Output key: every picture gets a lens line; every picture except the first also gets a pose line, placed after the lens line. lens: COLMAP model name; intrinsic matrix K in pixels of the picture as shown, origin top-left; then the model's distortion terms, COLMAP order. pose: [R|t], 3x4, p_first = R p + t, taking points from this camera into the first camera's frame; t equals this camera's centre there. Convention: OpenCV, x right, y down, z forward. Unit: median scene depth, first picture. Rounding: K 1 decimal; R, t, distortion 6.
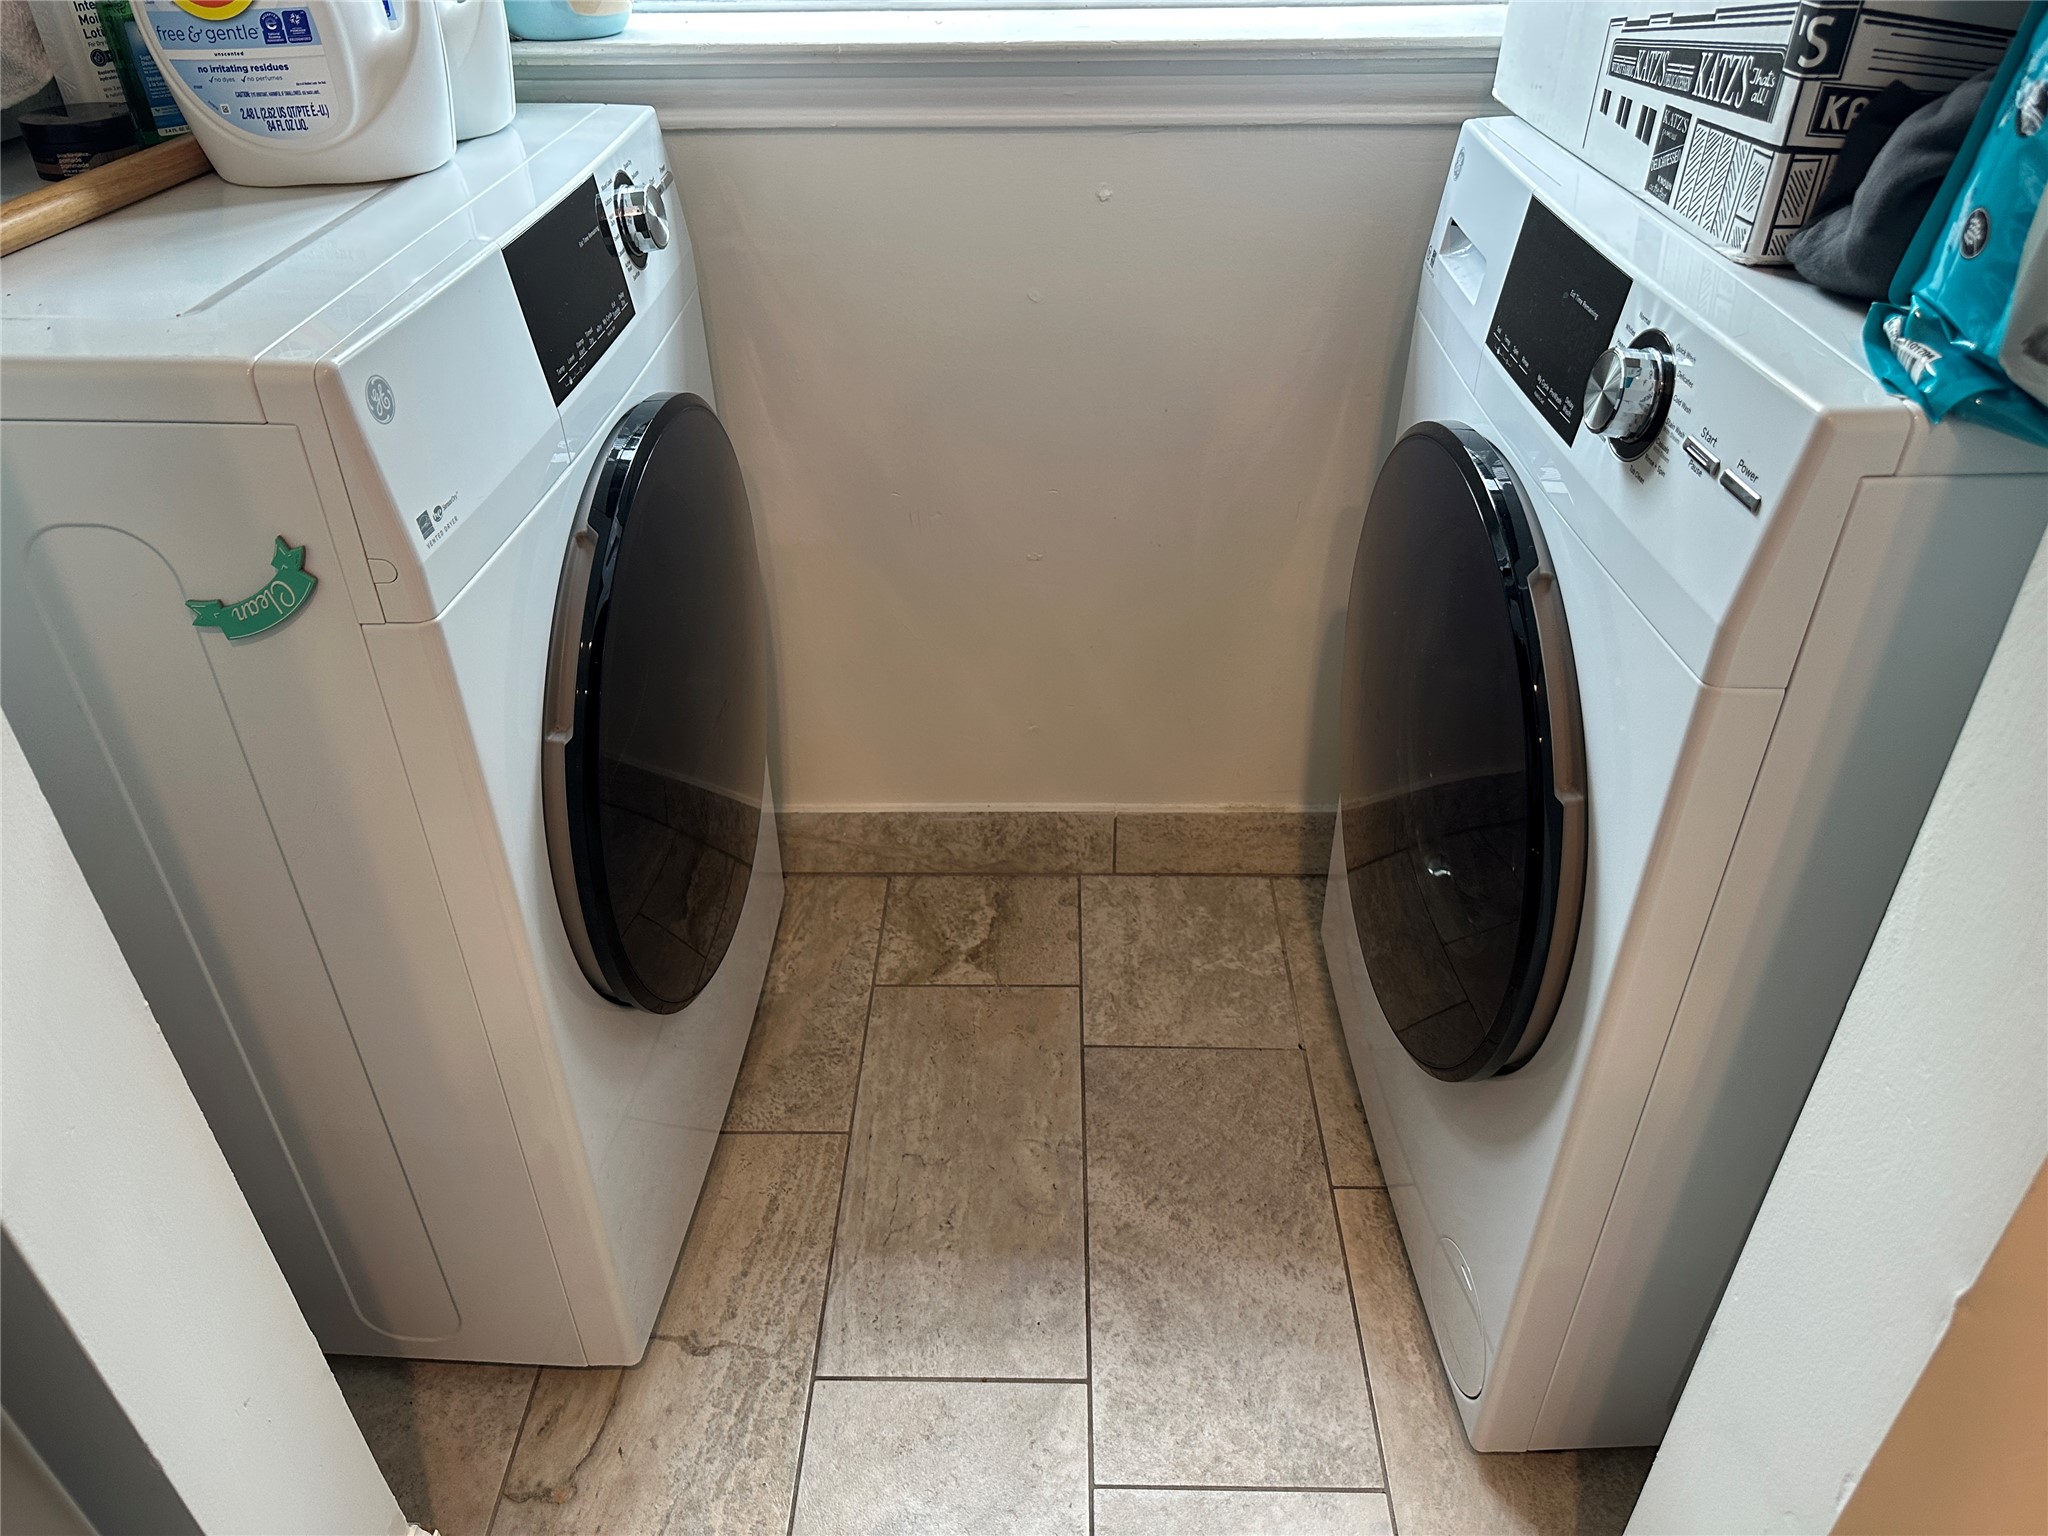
lens RADIAL K [[1431.7, 0, 1024.0], [0, 1431.7, 768.0], [0, 0, 1]] dist [0.000932, -0.000074]
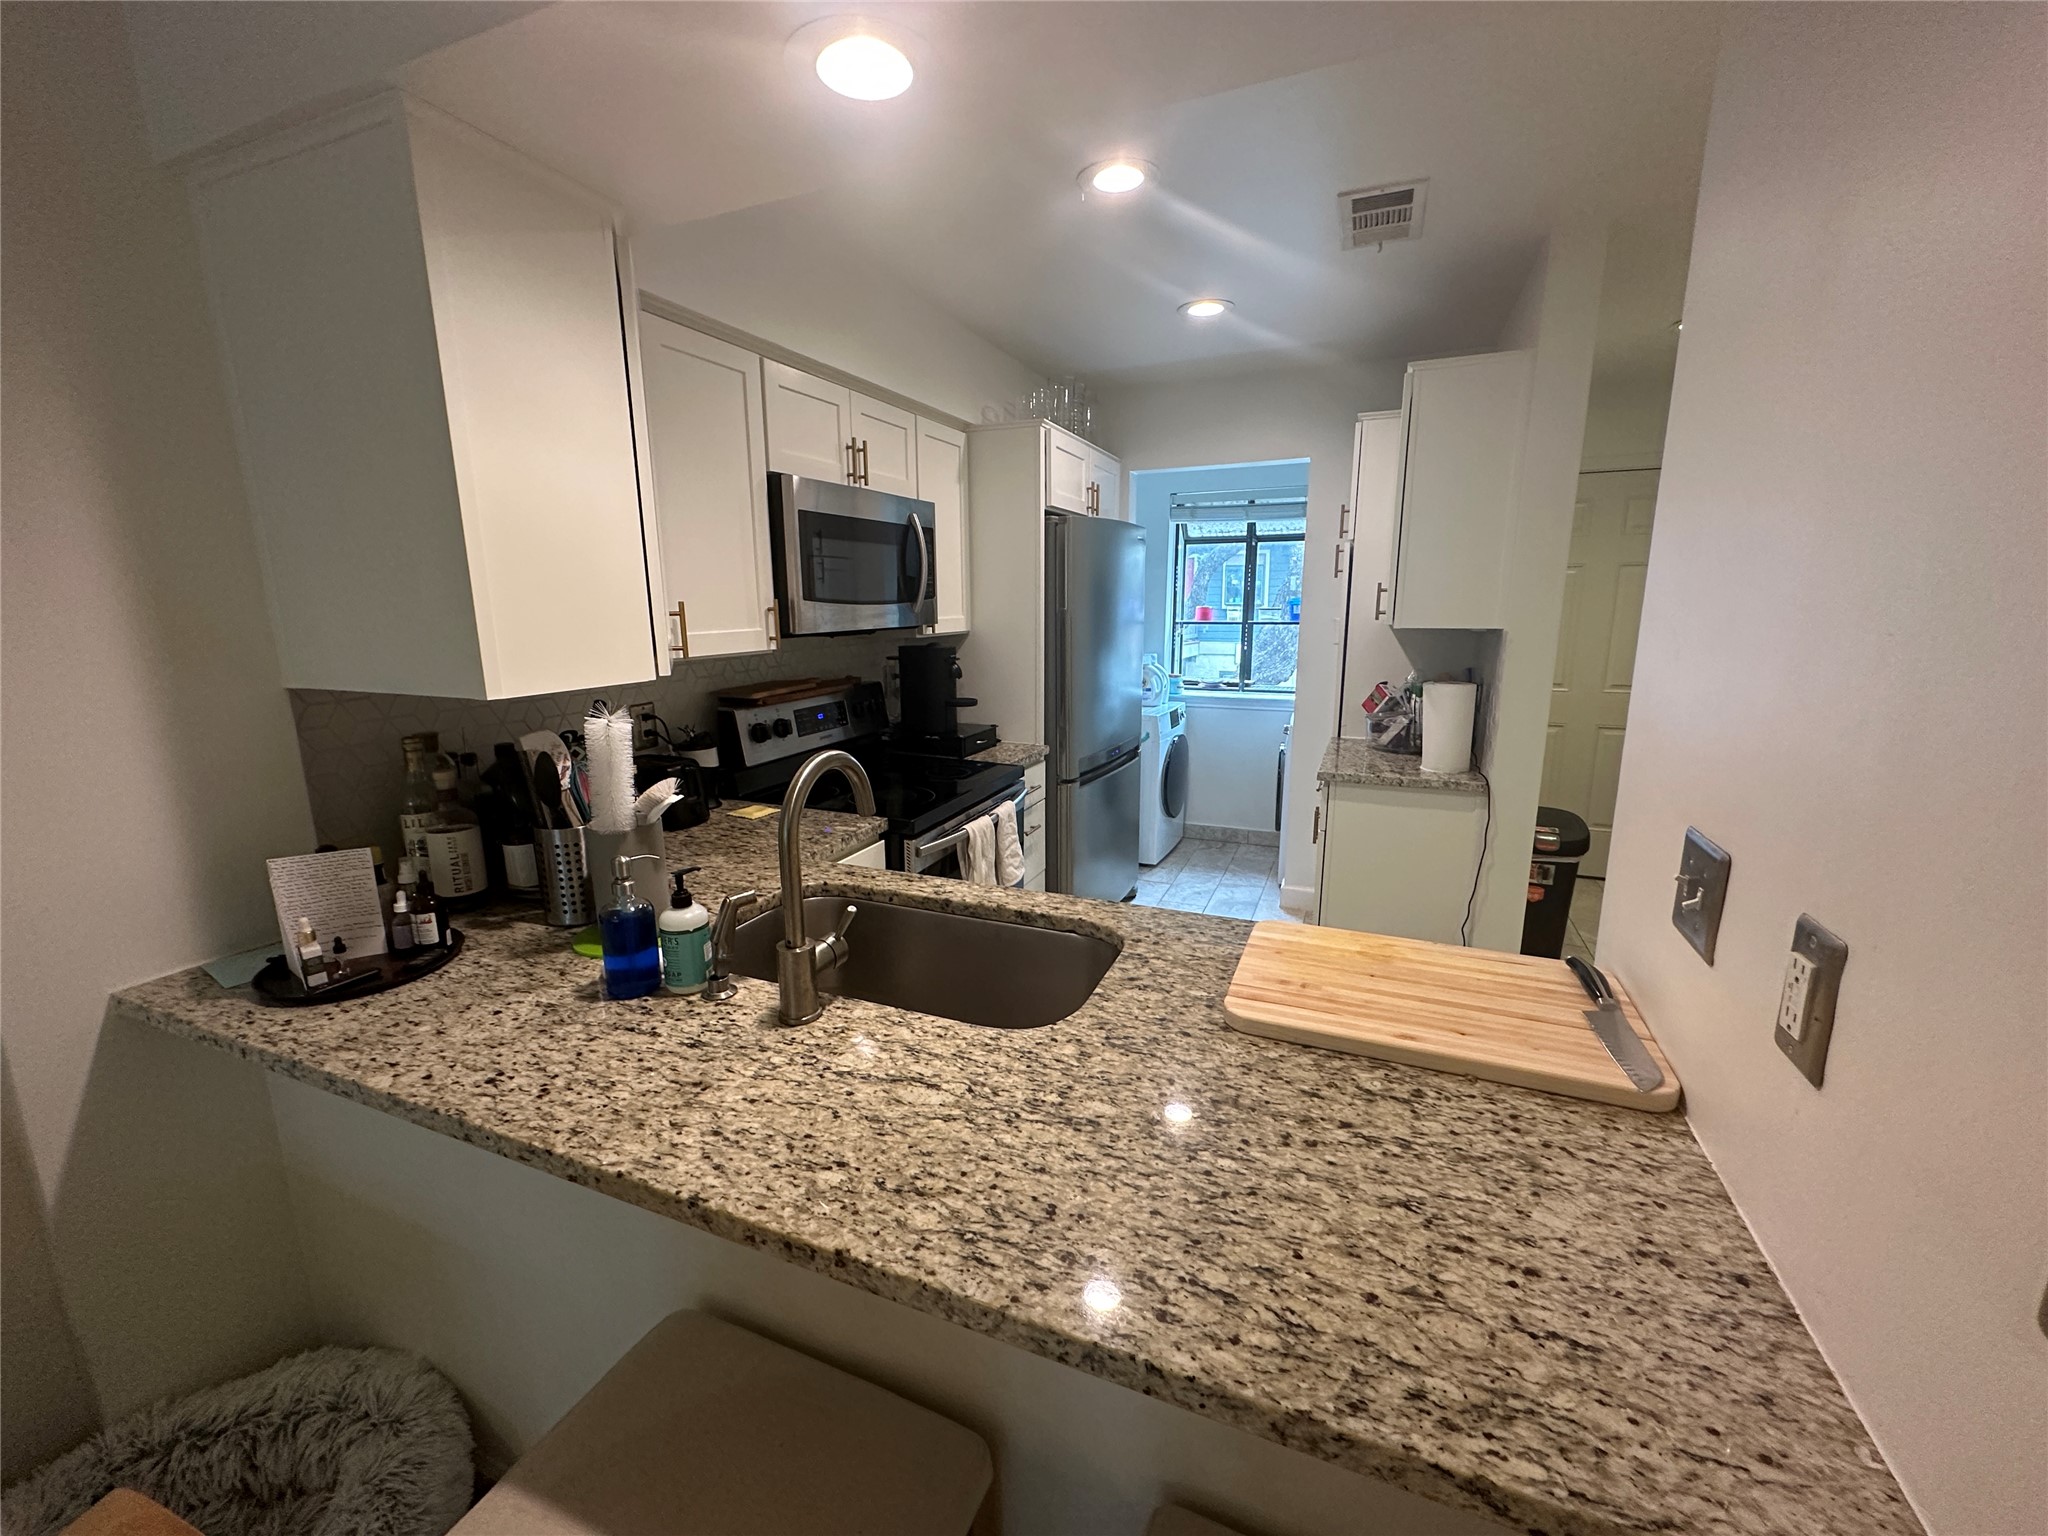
lens RADIAL K [[819.4, 0, 1024.0], [0, 819.4, 768.0], [0, 0, 1]] dist [-0.003354, -0.000425]
pose [[0.930195, 0.078090, -0.358663, 0.512053], [-0.210730, 0.913655, -0.347603, 1.483986], [0.300550, 0.398920, 0.866333, -2.764721]]
